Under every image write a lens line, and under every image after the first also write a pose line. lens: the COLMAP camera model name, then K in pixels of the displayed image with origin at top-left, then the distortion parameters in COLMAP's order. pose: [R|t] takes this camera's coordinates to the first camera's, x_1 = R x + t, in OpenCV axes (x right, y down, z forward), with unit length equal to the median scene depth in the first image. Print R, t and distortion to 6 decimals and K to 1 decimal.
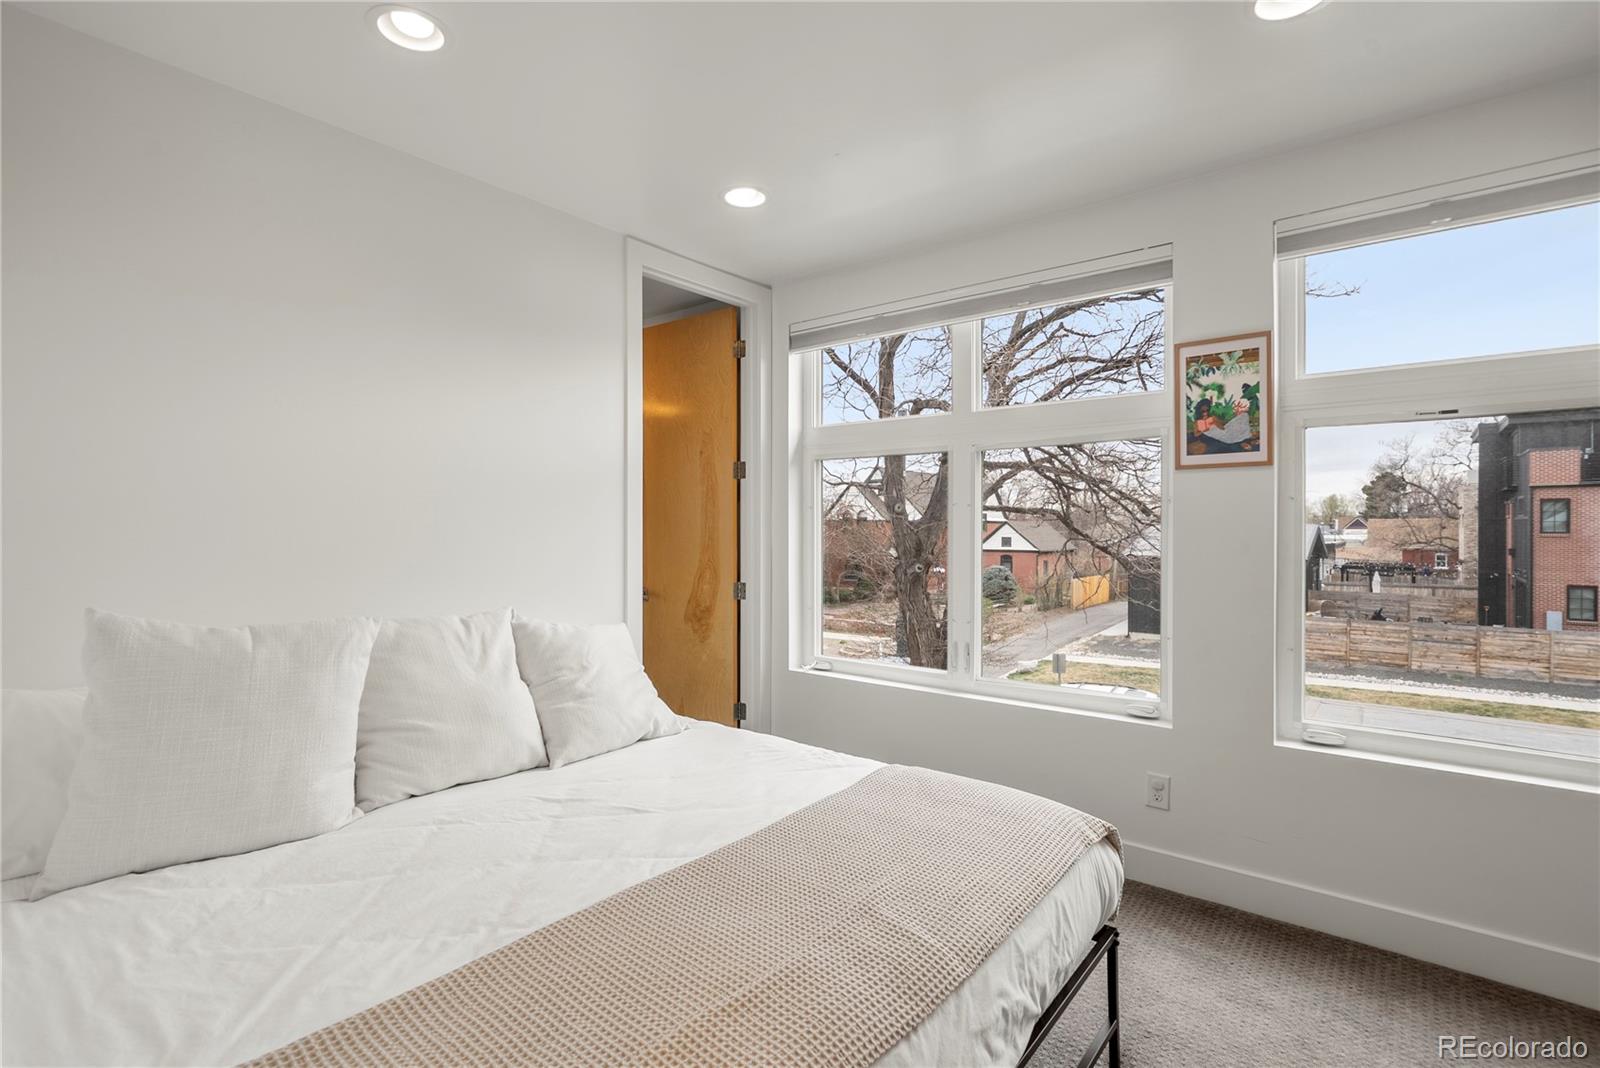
lens RADIAL K [[752.4, 0, 794.6], [0, 752.4, 537.8], [0, 0, 1]] dist [-0.000509, 0.000613]
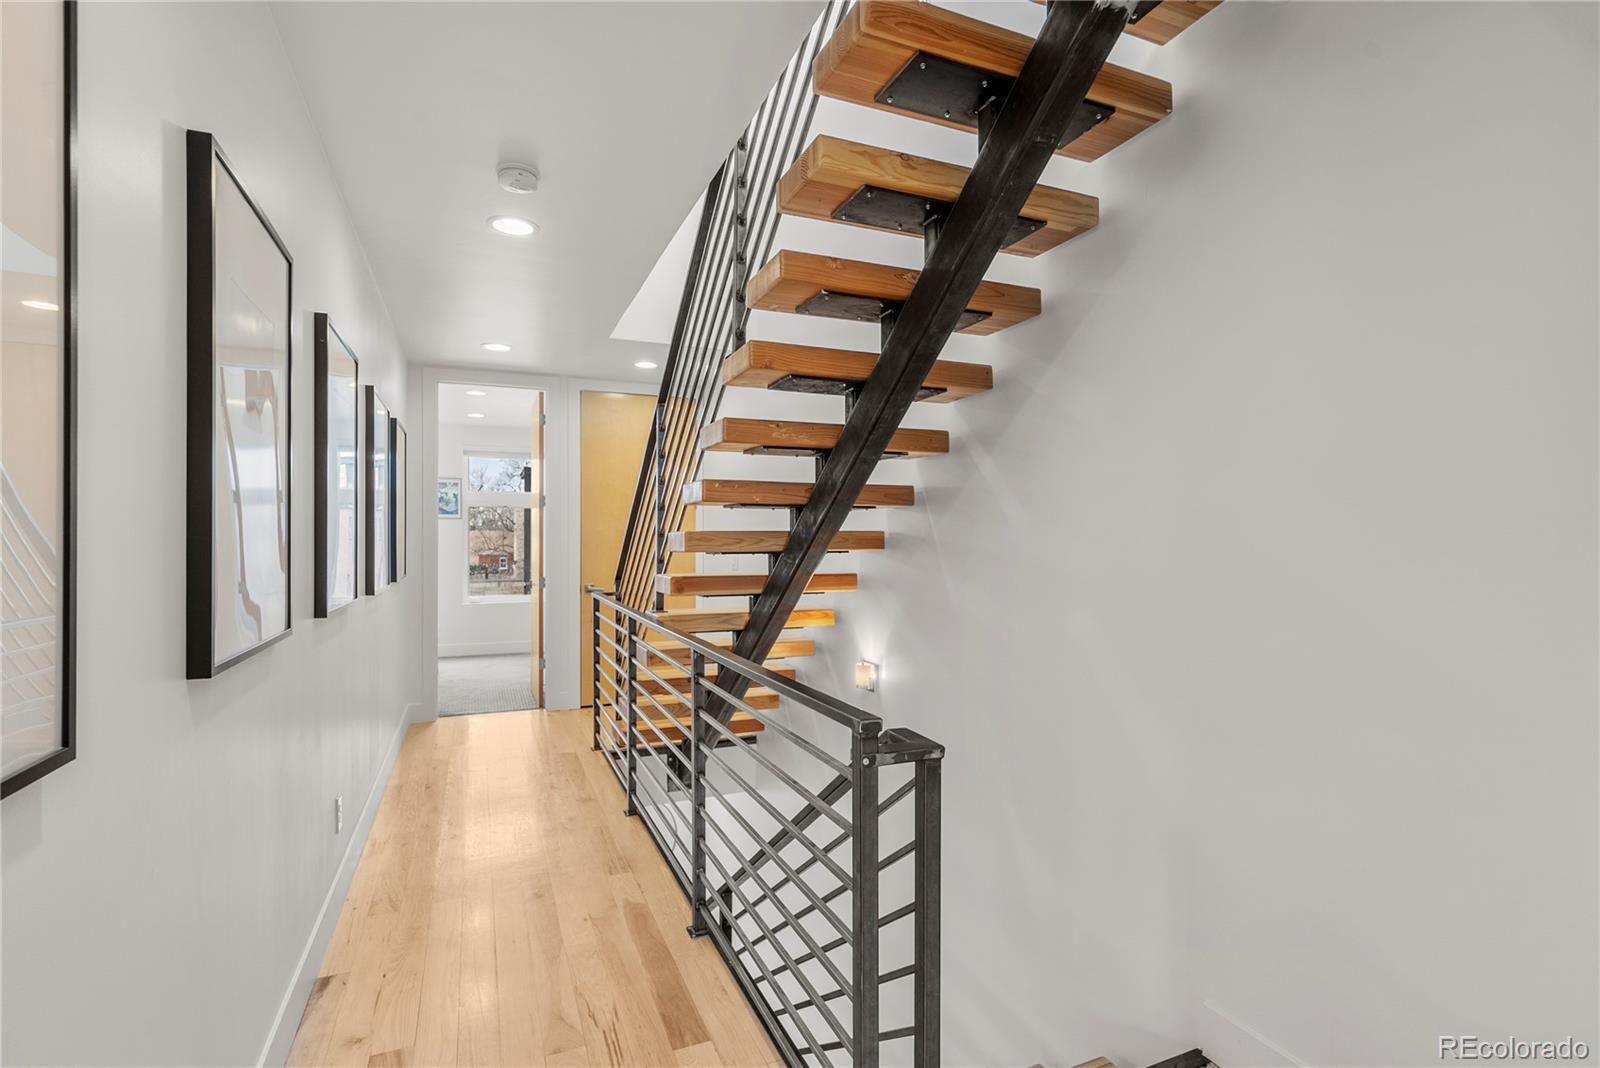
lens RADIAL K [[752.4, 0, 794.6], [0, 752.4, 537.8], [0, 0, 1]] dist [-0.000509, 0.000613]
pose [[0.471899, 0.003989, 0.881644, -0.114702], [0.007194, 0.999939, -0.008374, 0.001730], [-0.881623, 0.010294, 0.471841, -0.133295]]
